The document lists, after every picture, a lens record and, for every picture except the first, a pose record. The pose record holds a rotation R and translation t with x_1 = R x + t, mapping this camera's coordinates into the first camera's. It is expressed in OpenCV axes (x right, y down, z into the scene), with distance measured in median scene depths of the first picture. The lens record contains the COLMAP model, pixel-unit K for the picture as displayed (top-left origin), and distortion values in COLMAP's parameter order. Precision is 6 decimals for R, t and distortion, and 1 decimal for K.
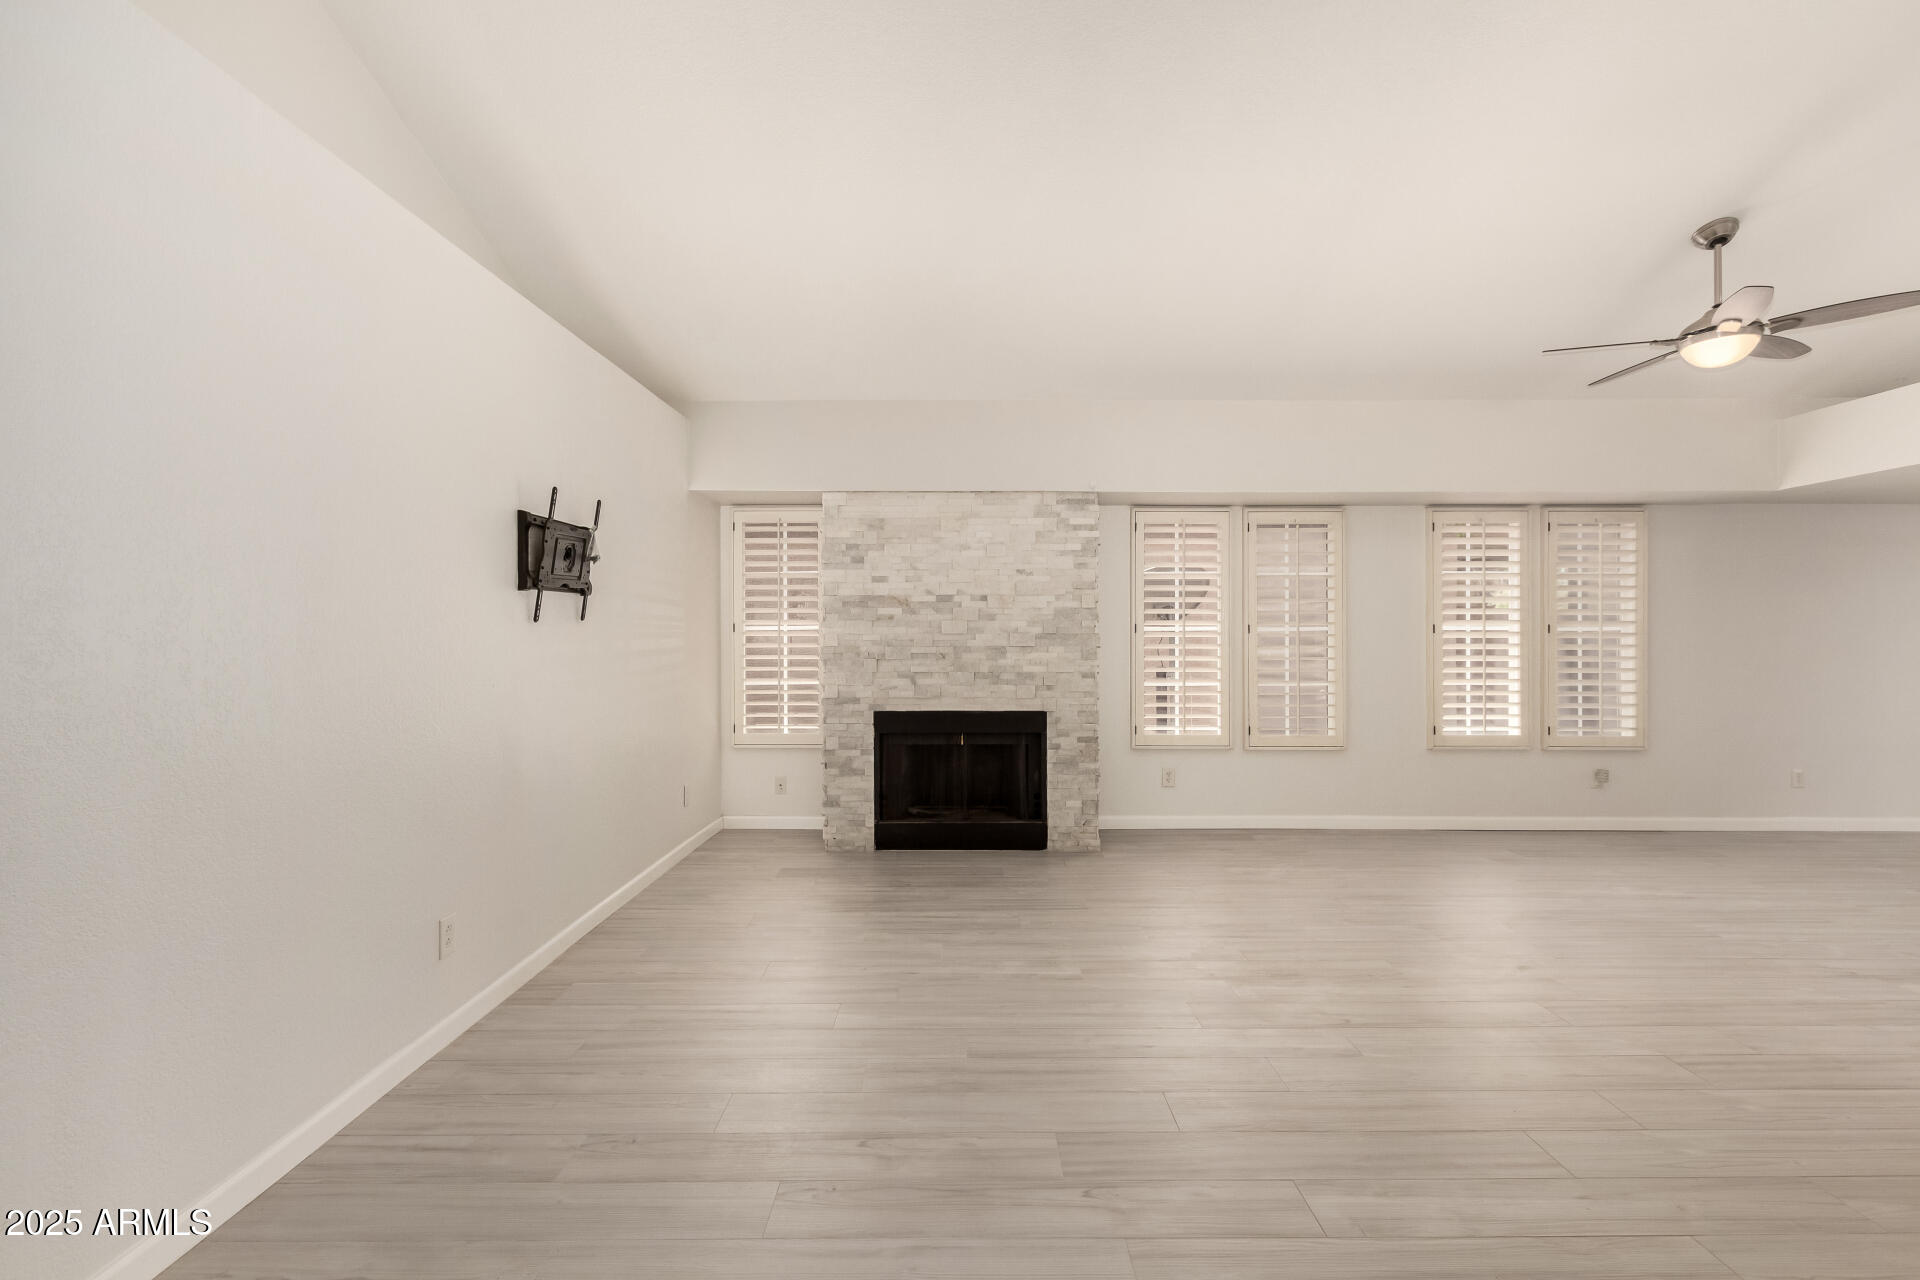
lens RADIAL K [[875.3, 0, 970.3], [0, 875.3, 638.1], [0, 0, 1]] dist [0.001231, -0.002648]
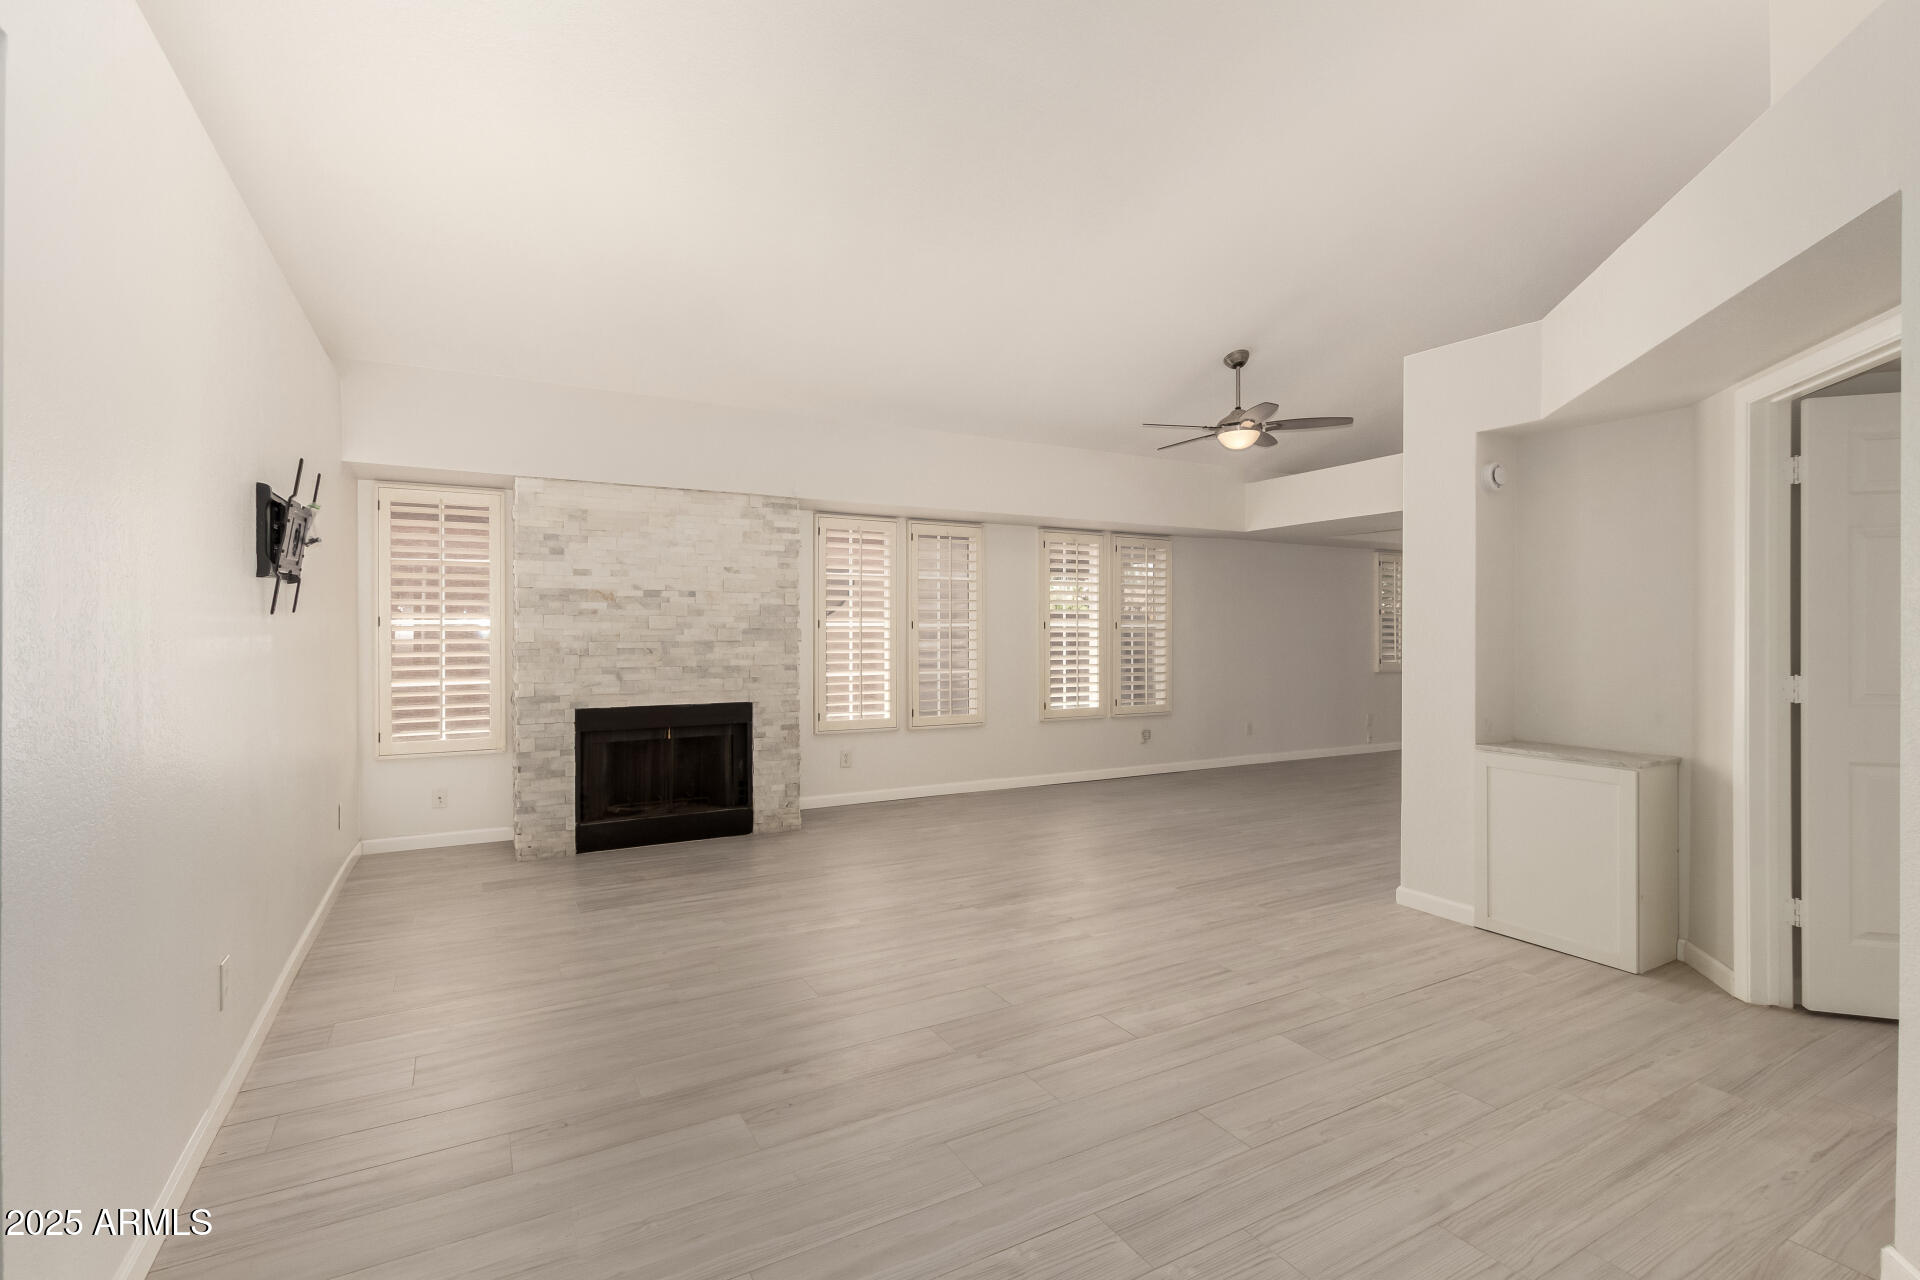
lens RADIAL K [[875.3, 0, 979.7], [0, 875.3, 632.1], [0, 0, 1]] dist [0.001231, -0.002648]
pose [[0.868779, -0.000555, 0.495200, -0.198136], [0.001294, 0.999999, -0.001149, 0.000420], [-0.495198, 0.001639, 0.868778, -0.054271]]
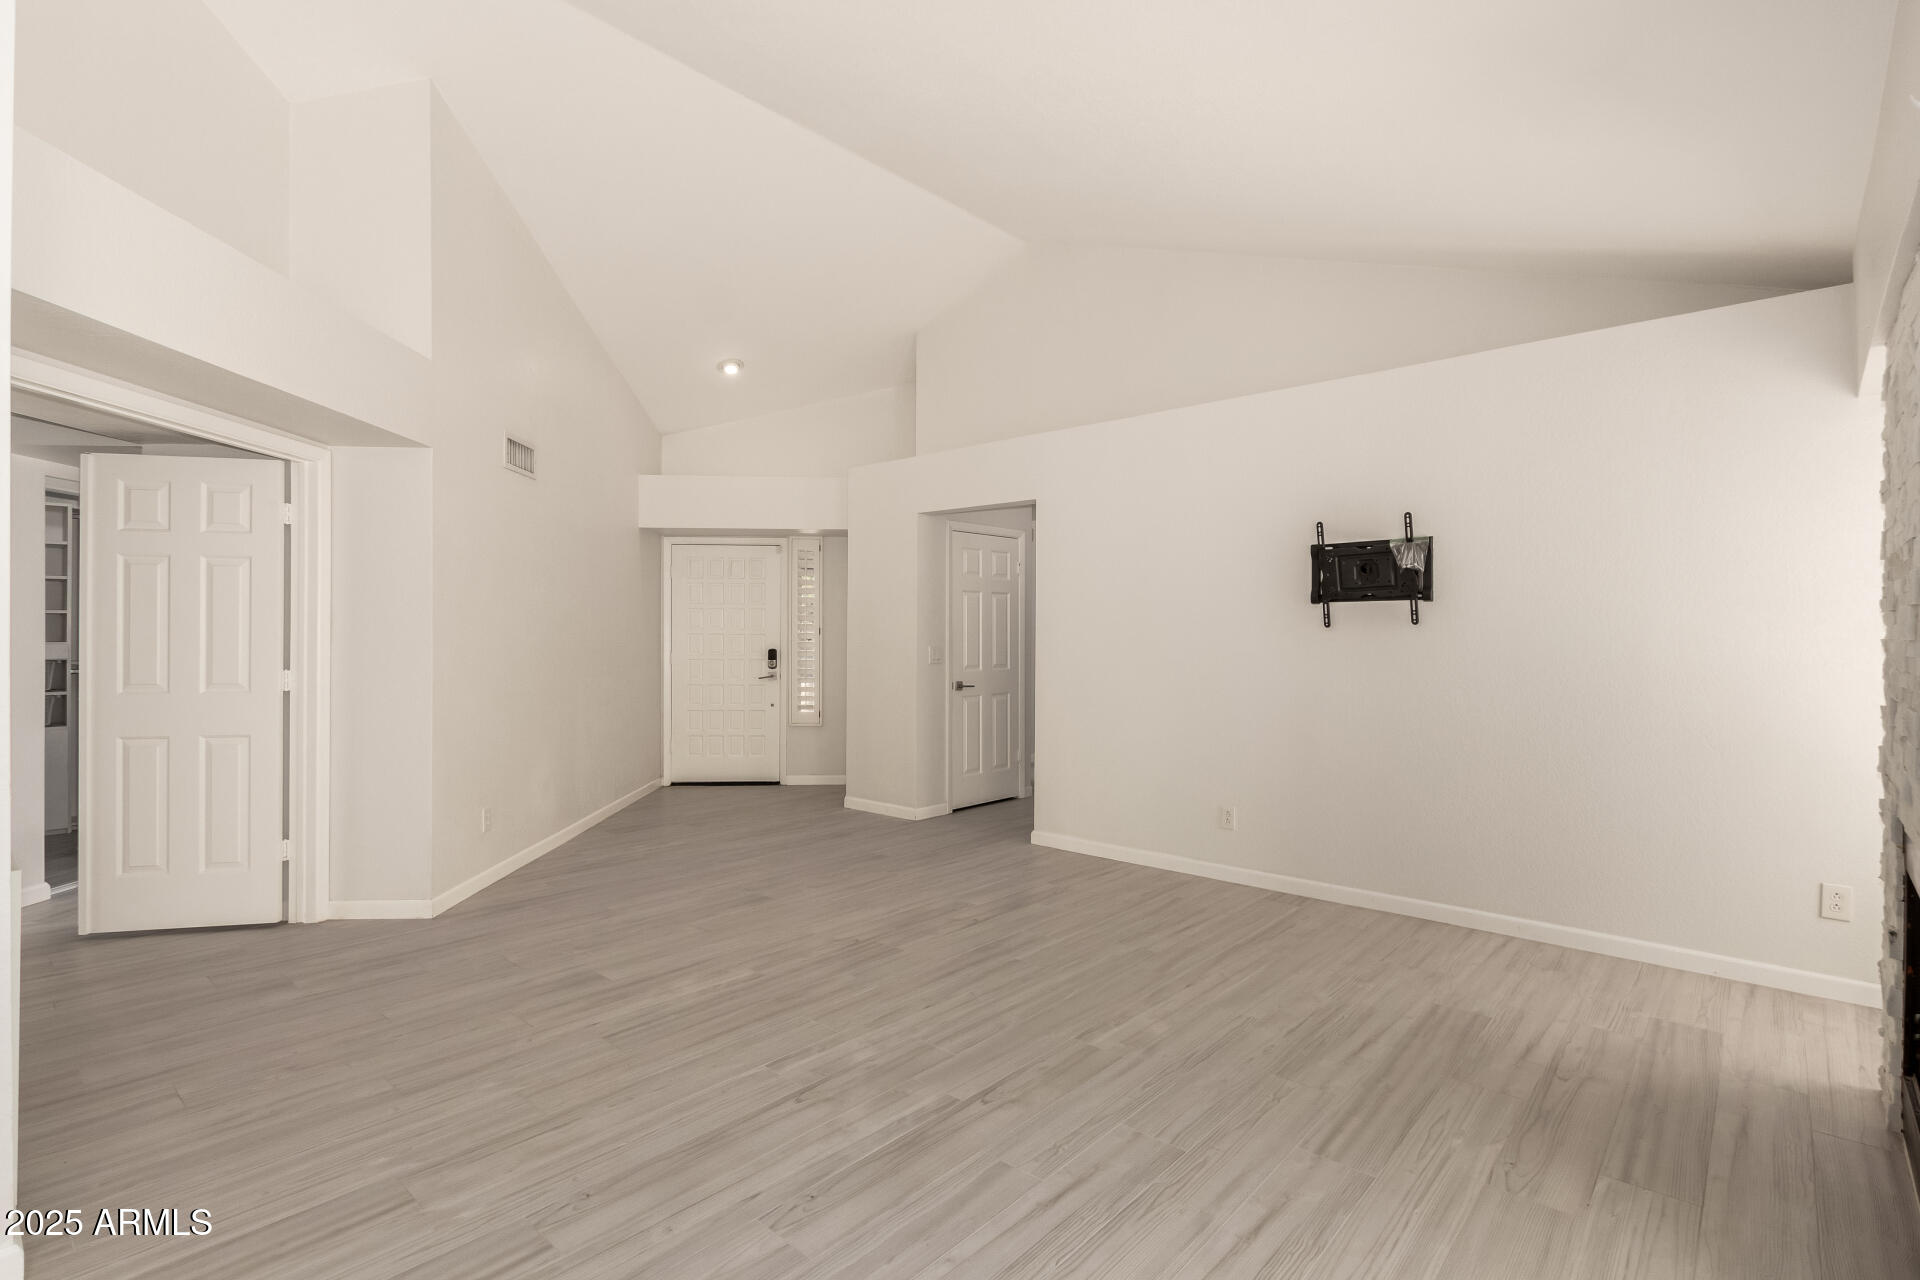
lens RADIAL K [[875.3, 0, 955.3], [0, 875.3, 636.2], [0, 0, 1]] dist [0.001231, -0.002648]
pose [[-0.681097, -0.000708, -0.732193, 0.523676], [-0.005812, 0.999973, 0.004439, -0.005689], [0.732170, 0.007279, -0.681083, 0.933752]]
